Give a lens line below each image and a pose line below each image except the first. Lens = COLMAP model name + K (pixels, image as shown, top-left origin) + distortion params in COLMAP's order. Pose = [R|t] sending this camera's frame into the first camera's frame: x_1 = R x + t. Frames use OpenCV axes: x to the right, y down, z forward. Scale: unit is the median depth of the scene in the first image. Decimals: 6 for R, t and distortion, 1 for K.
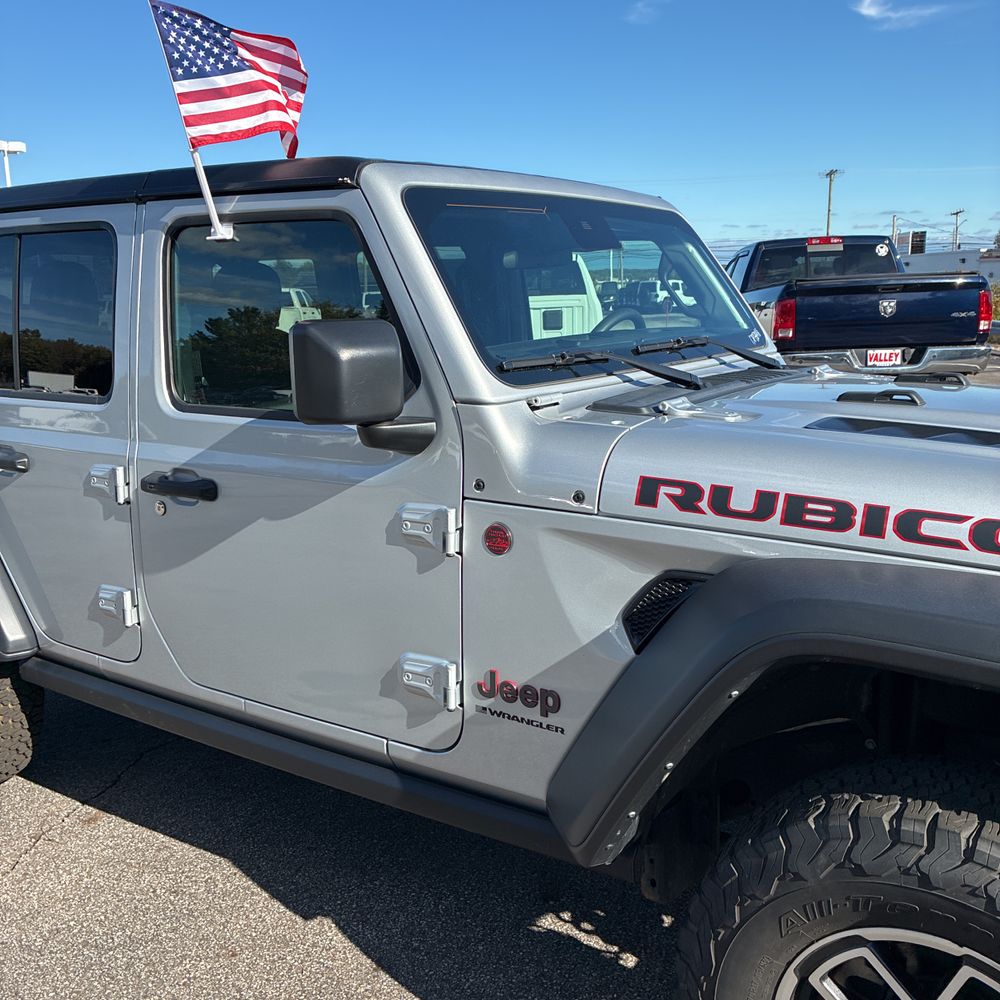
lens RADIAL K [[1014.7, 0, 500.0], [0, 1014.7, 500.0], [0, 0, 1]] dist [0.031799, -0.032800]
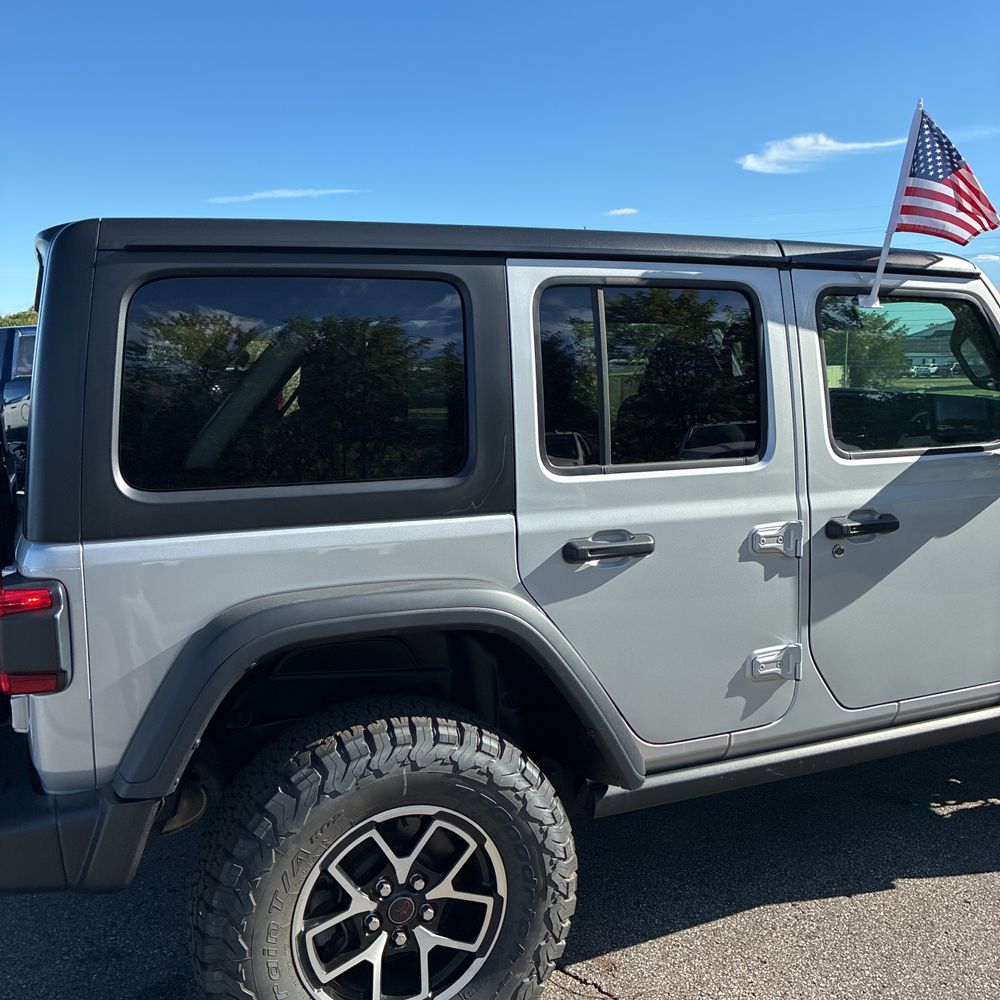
lens RADIAL K [[1014.7, 0, 500.0], [0, 1014.7, 500.0], [0, 0, 1]] dist [0.031799, -0.032800]
pose [[0.528353, -0.100432, 0.843064, -1.742574], [0.175085, 0.984524, 0.007558, -0.141795], [-0.830776, 0.143615, 0.537761, 0.876549]]
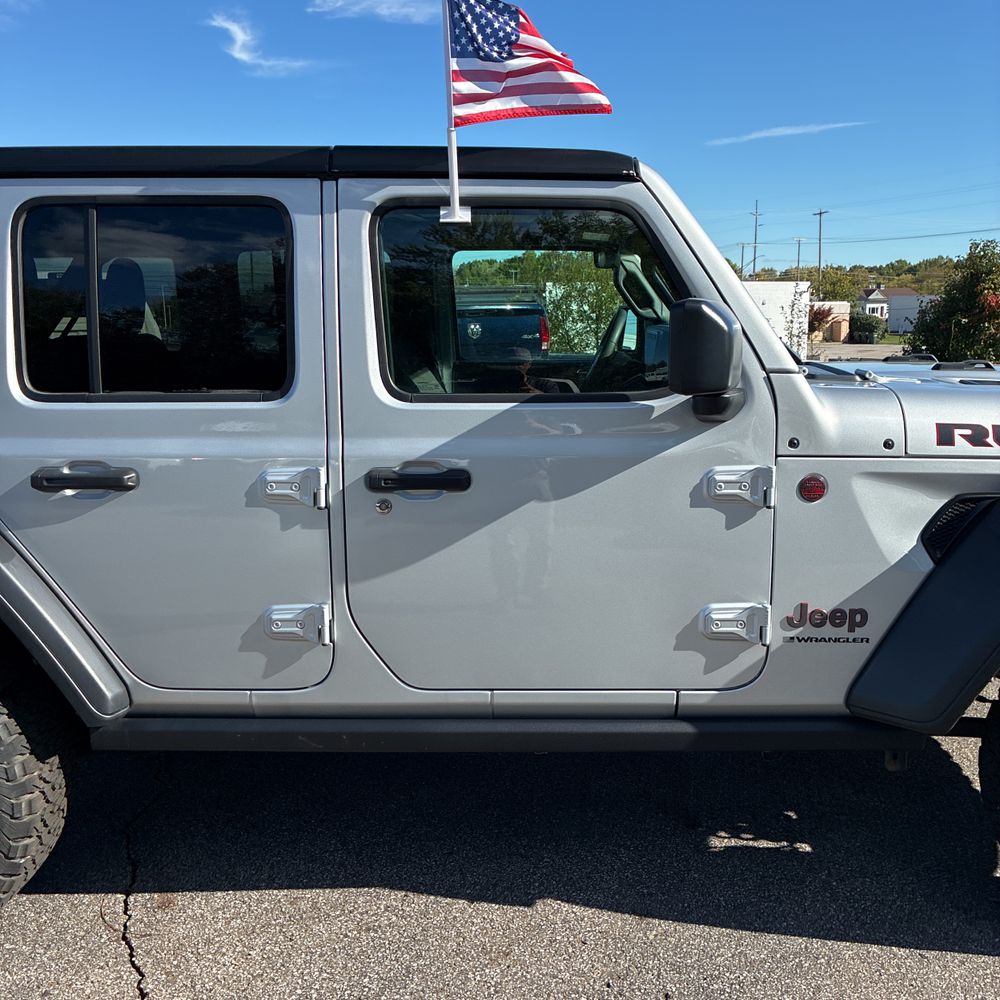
lens RADIAL K [[1019.0, 0, 514.5], [0, 1019.0, 505.8], [0, 0, 1]] dist [0.004809, 0.006471]
pose [[0.840854, -0.087349, 0.534168, -0.897987], [0.100764, 0.994902, 0.004074, 0.019204], [-0.531800, 0.050399, 0.845369, 0.181585]]
